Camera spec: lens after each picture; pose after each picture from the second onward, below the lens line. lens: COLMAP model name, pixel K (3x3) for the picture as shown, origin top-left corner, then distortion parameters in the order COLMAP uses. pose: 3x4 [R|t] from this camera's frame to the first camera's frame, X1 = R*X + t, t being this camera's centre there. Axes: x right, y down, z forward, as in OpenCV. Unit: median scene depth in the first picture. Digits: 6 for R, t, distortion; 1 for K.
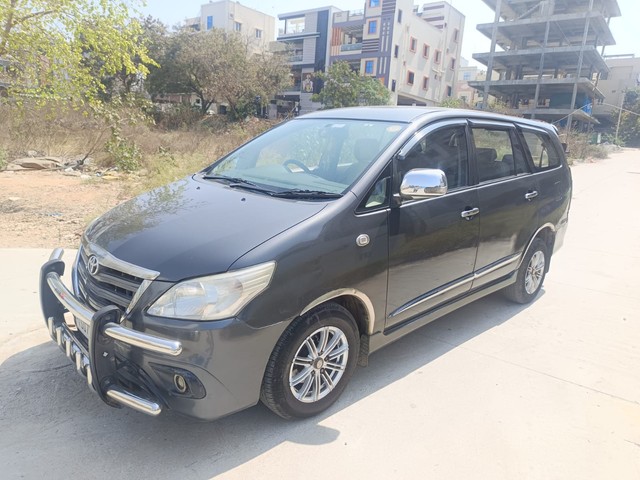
lens RADIAL K [[463.7, 0, 320.0], [0, 463.7, 240.0], [0, 0, 1]] dist [0.028099, 0.001226]
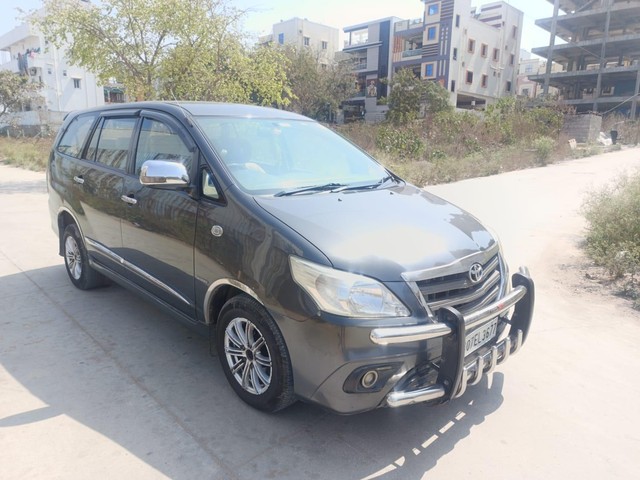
lens RADIAL K [[463.7, 0, 320.0], [0, 463.7, 240.0], [0, 0, 1]] dist [0.028099, 0.001226]
pose [[0.991065, -0.023736, -0.131249, -0.012390], [0.023274, 0.999716, -0.005056, 0.021029], [0.131331, 0.001956, 0.991337, -0.097771]]
